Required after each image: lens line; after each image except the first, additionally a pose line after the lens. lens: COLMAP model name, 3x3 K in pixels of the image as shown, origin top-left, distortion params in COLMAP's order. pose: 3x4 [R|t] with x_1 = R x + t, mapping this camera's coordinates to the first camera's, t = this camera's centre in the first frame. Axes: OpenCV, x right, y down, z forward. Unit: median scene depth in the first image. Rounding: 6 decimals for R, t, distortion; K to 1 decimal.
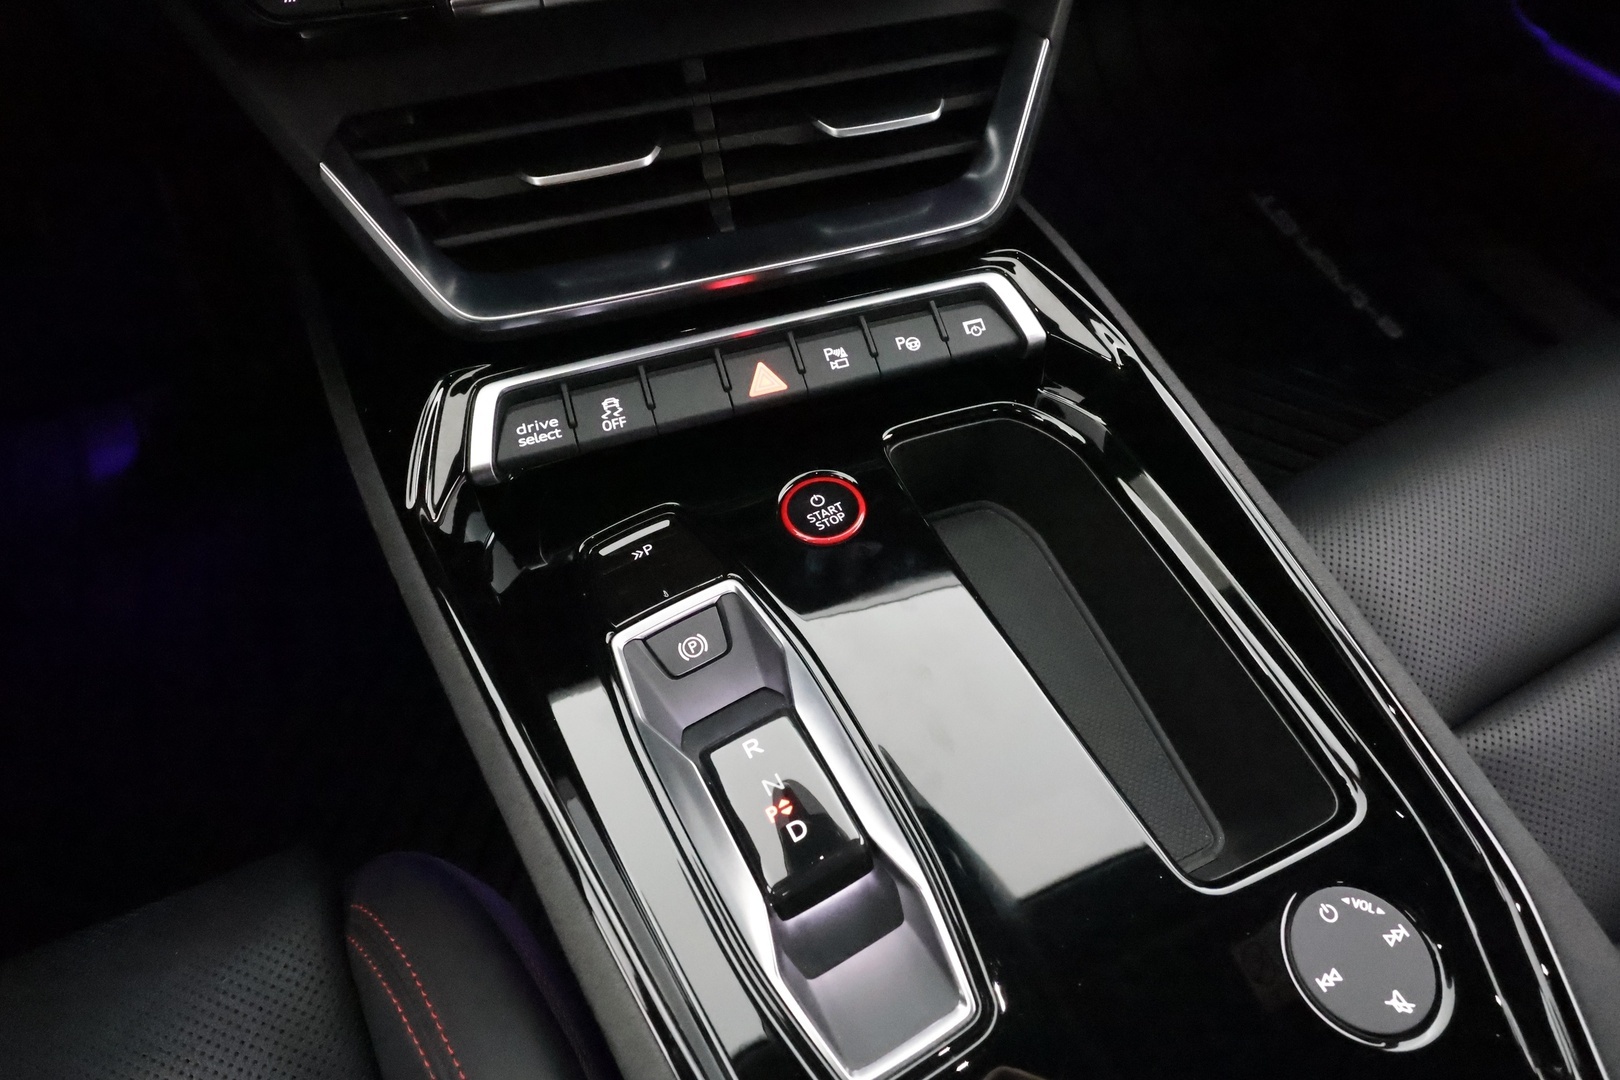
lens RADIAL K [[939.3, 0, 813.4], [0, 939.3, 541.5], [0, 0, 1]] dist [-0.004540, 0.004446]
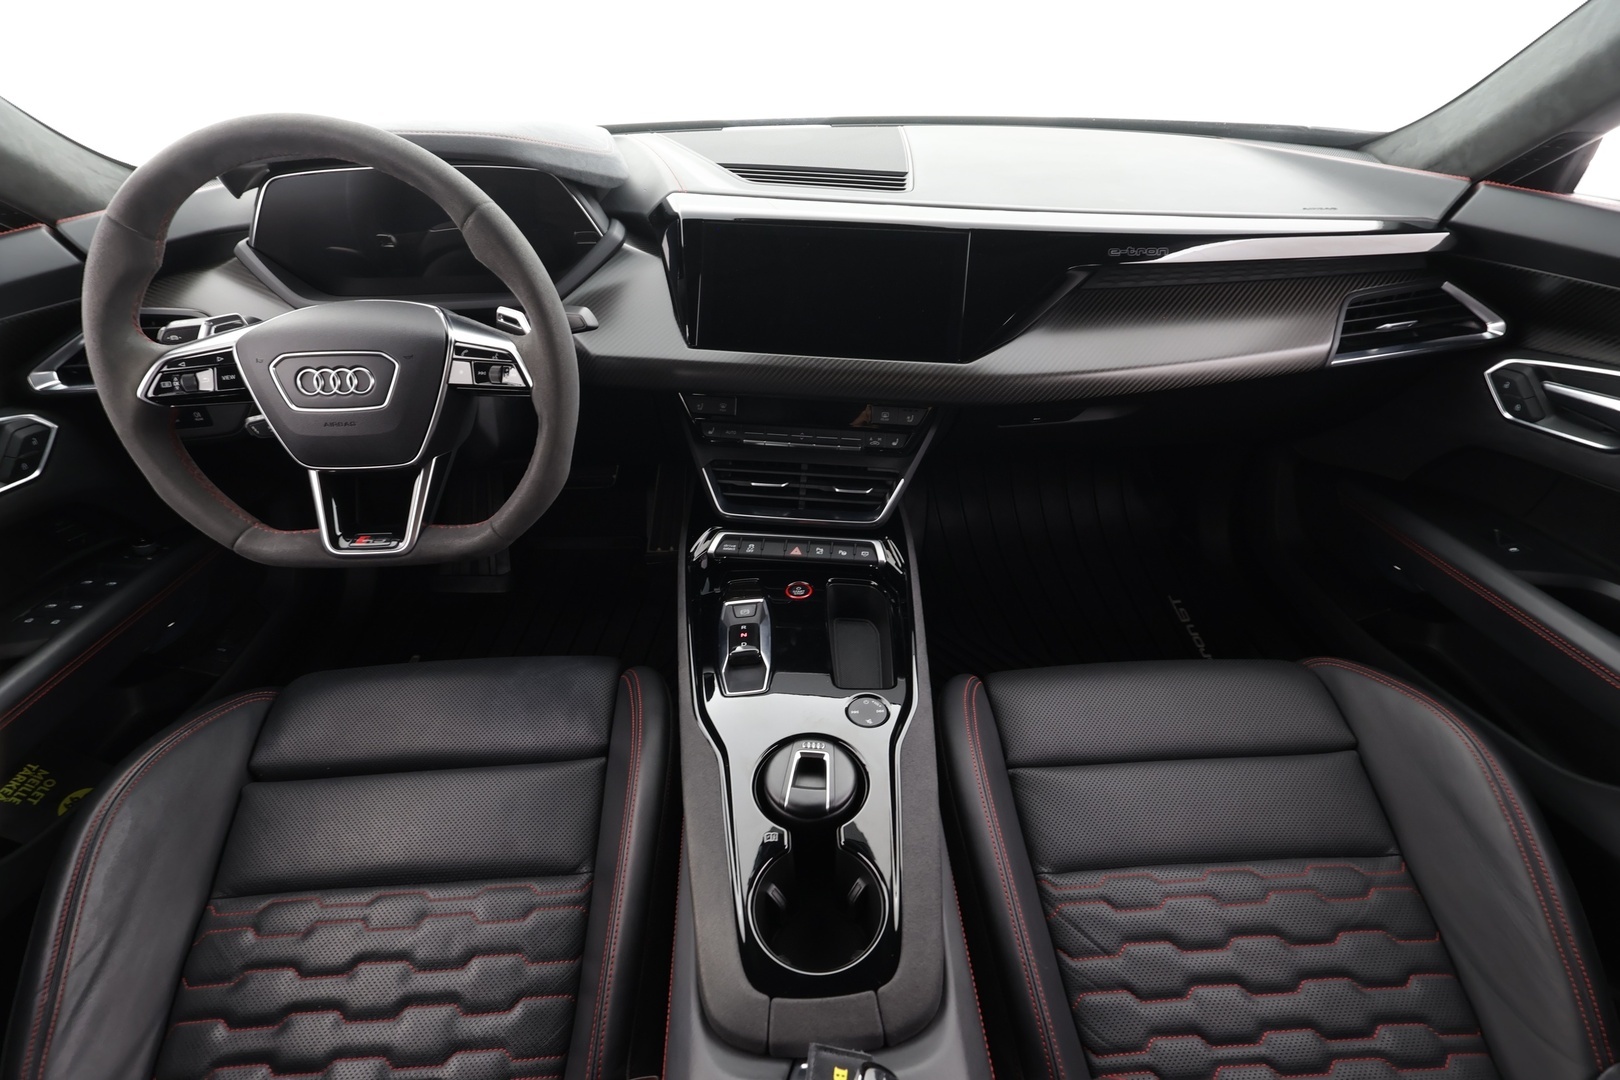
lens RADIAL K [[754.7, 0, 808.8], [0, 754.7, 540.5], [0, 0, 1]] dist [-0.001711, 0.000046]
pose [[0.912088, 0.222973, -0.344062, 0.909194], [-0.335071, 0.888987, -0.312138, 0.619168], [0.236268, 0.399982, 0.885546, -1.381724]]
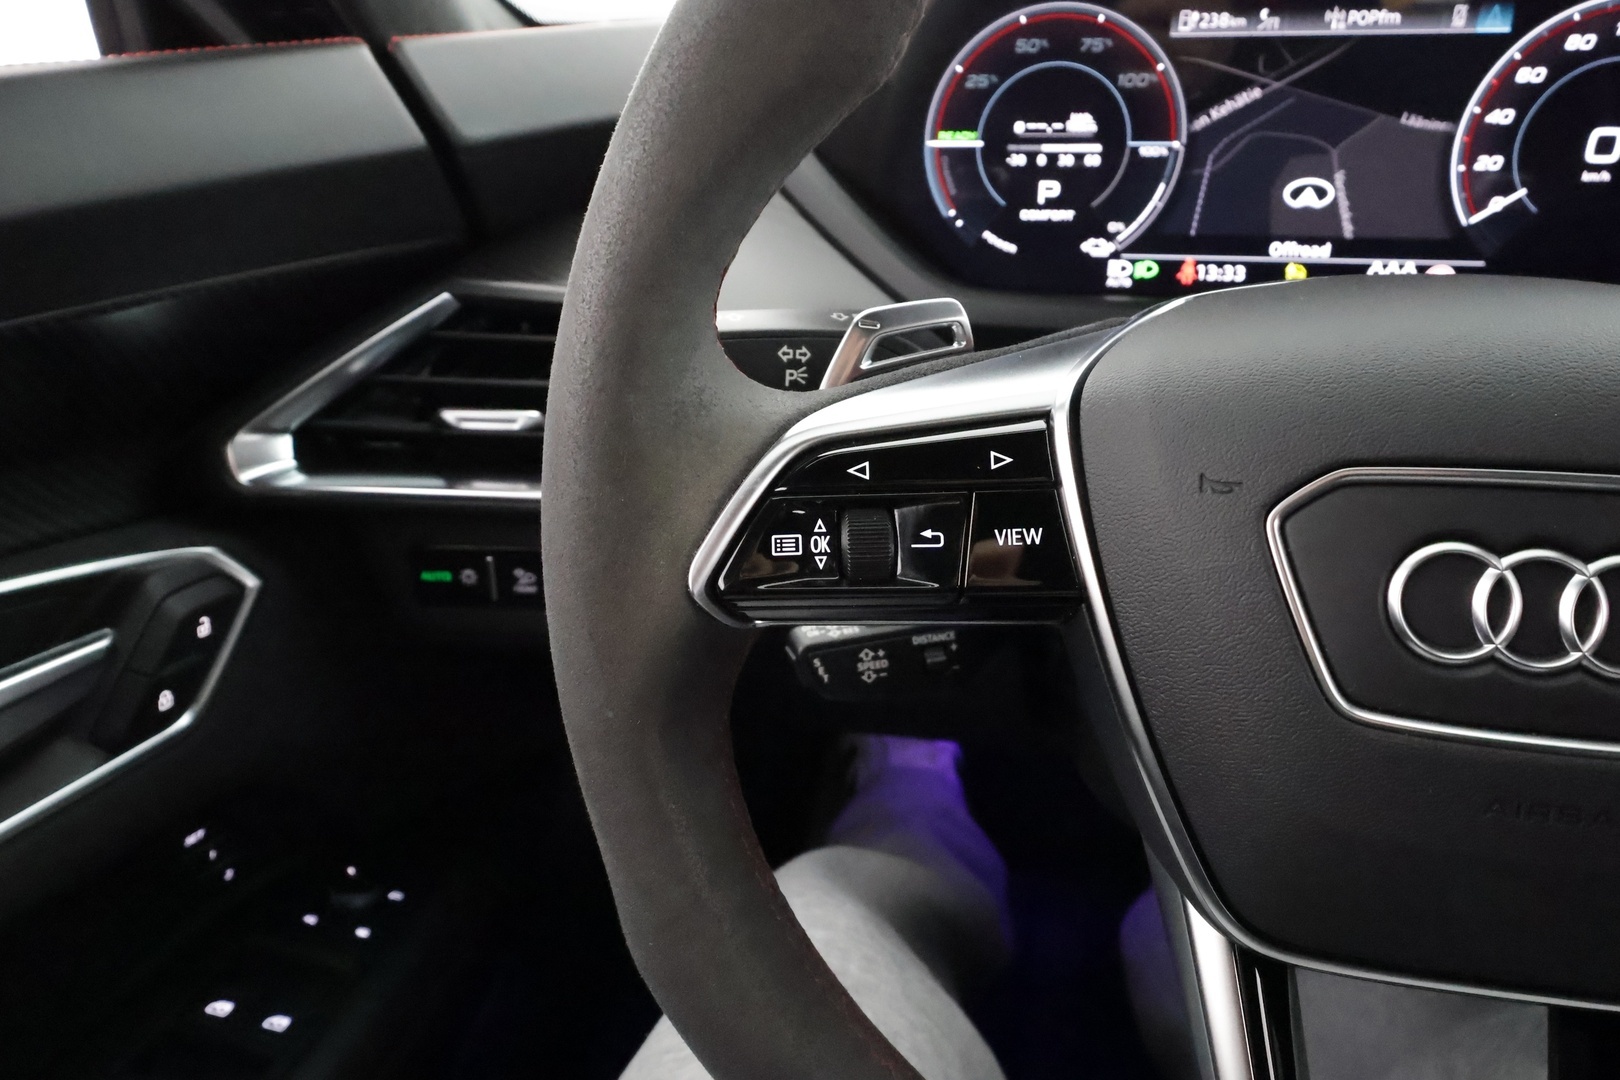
lens RADIAL K [[1093.1, 0, 810.8], [0, 1093.1, 525.4], [0, 0, 1]] dist [0.019829, 0.004101]
pose [[0.792817, 0.242010, -0.559350, -1.084529], [-0.498513, 0.785487, -0.366735, 0.435807], [0.350609, 0.569597, 0.743393, -0.688792]]
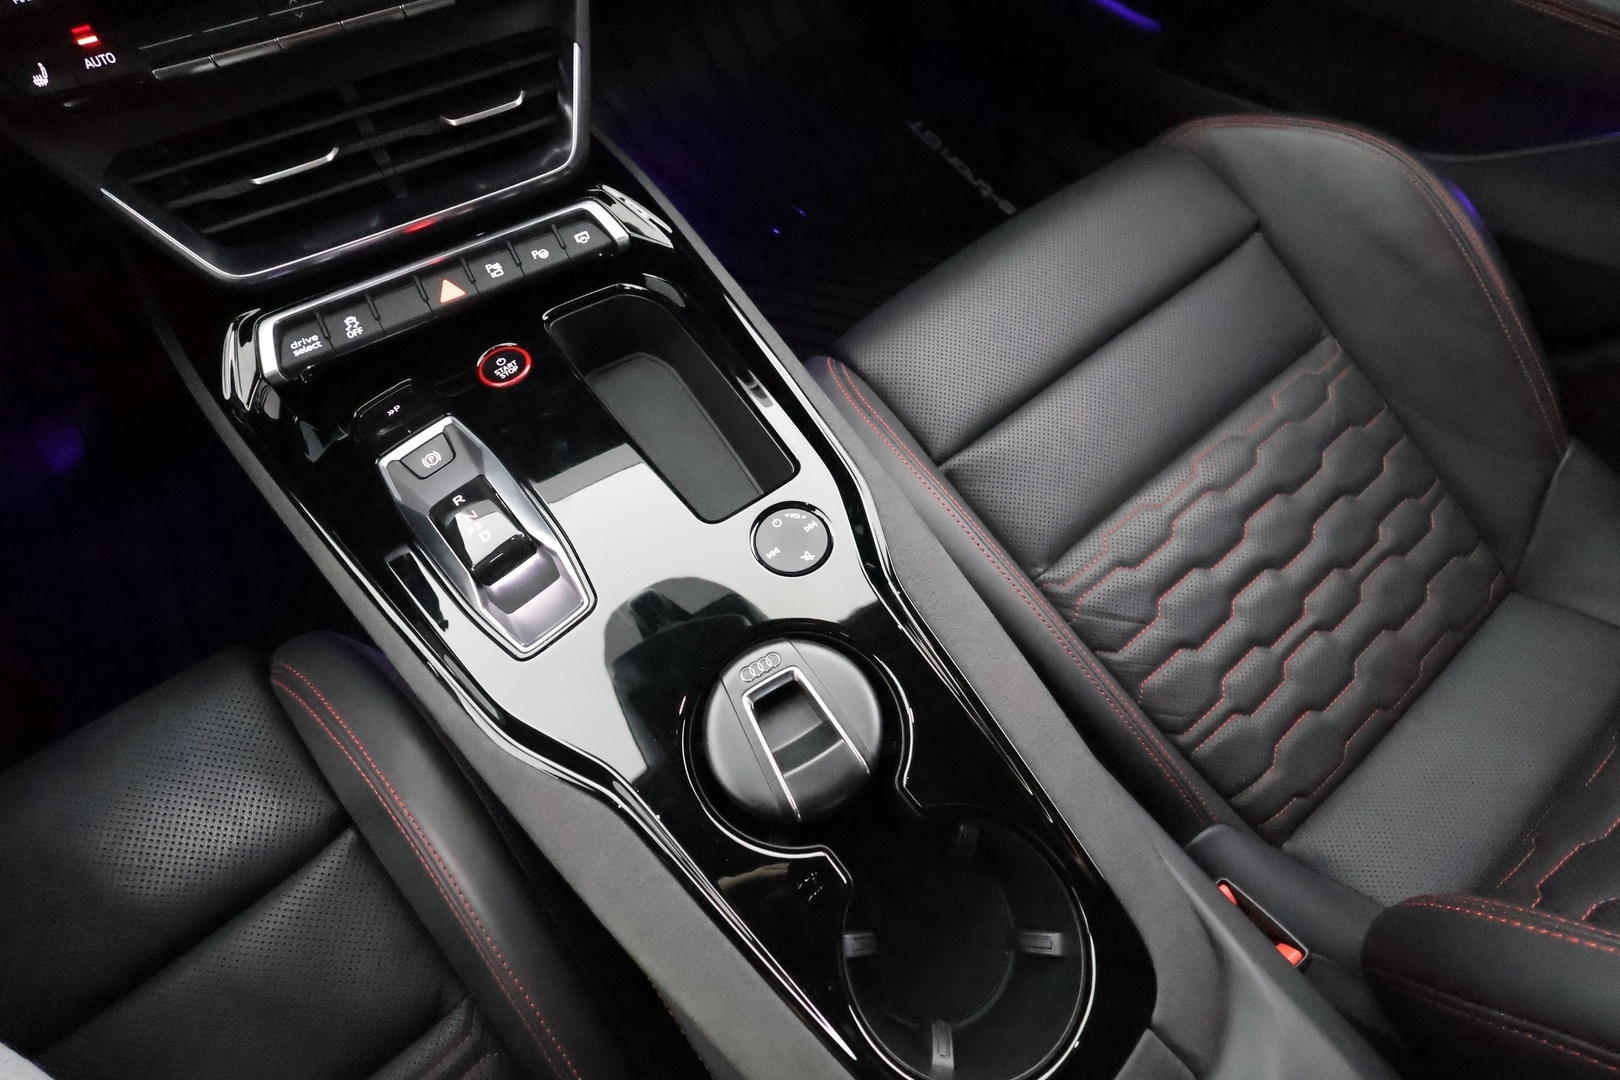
lens RADIAL K [[754.7, 0, 814.5], [0, 754.7, 544.6], [0, 0, 1]] dist [-0.001711, 0.000046]
pose [[0.978331, -0.186920, 0.089046, 0.364173], [0.175153, 0.976514, 0.125470, 0.198580], [-0.110408, -0.107154, 0.988093, -0.382377]]
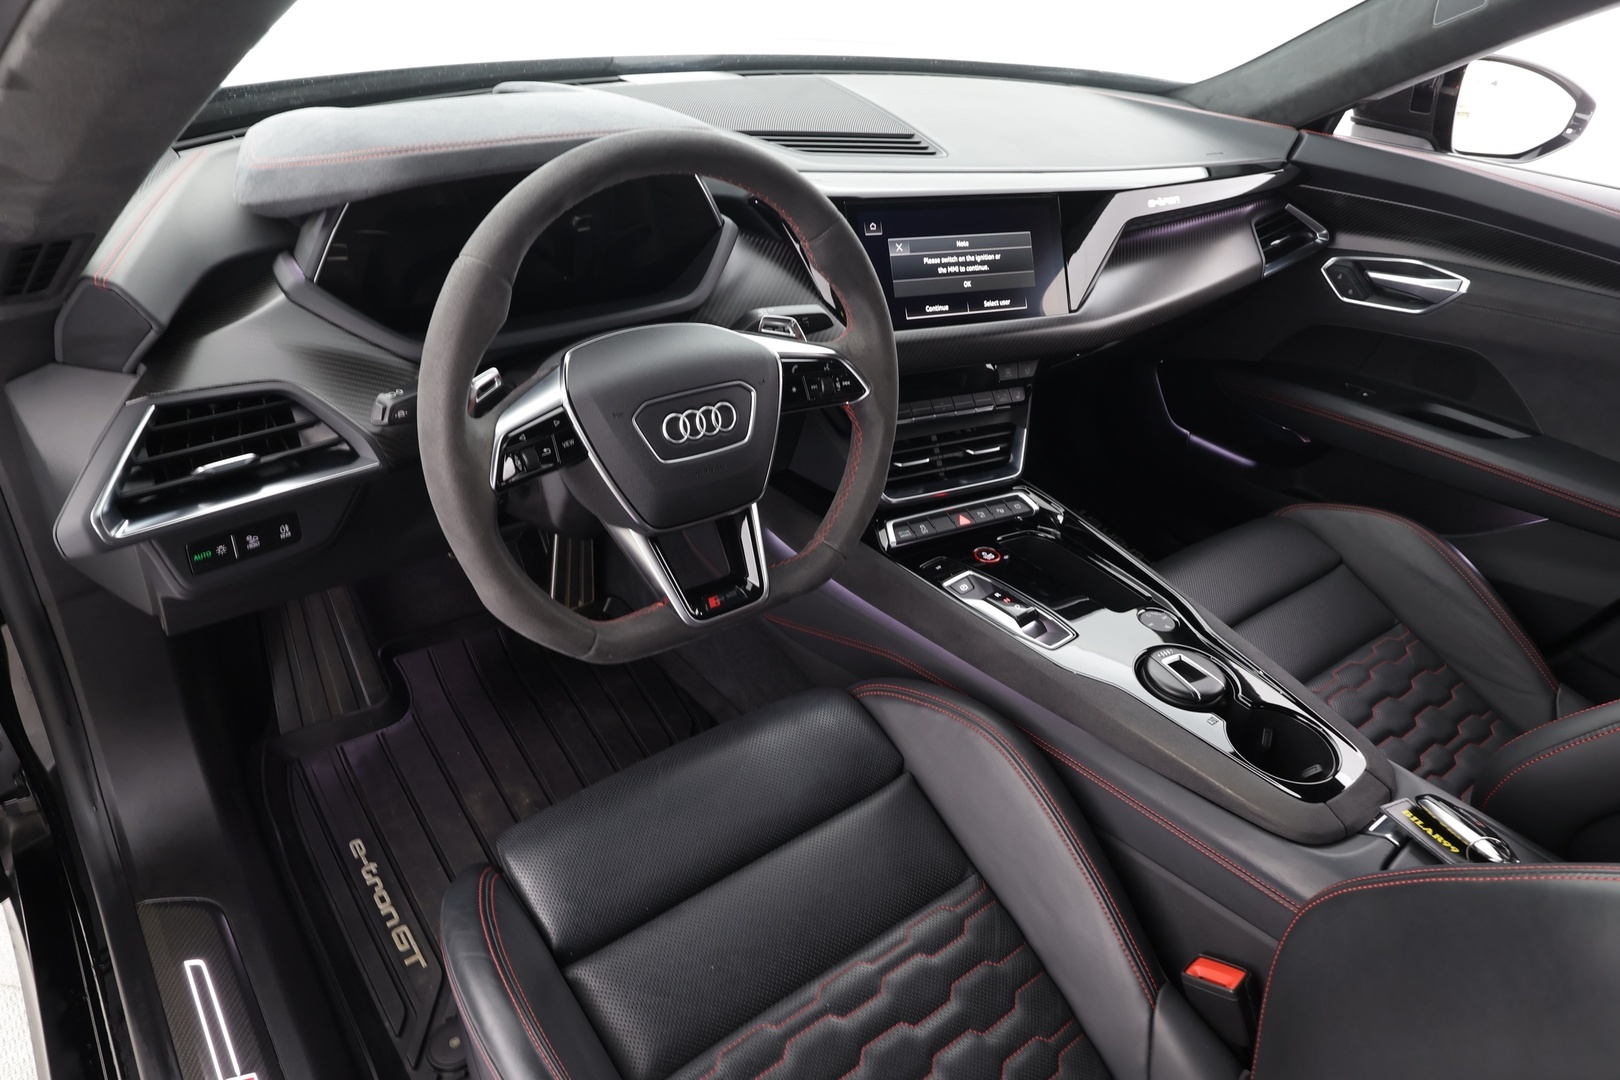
lens RADIAL K [[1062.0, 0, 821.4], [0, 1062.0, 538.0], [0, 0, 1]] dist [0.012350, -0.000328]
pose [[0.978088, -0.036113, 0.205038, -1.324623], [0.116431, 0.911316, -0.394900, 1.316724], [-0.172593, 0.410120, 0.895552, -2.259213]]
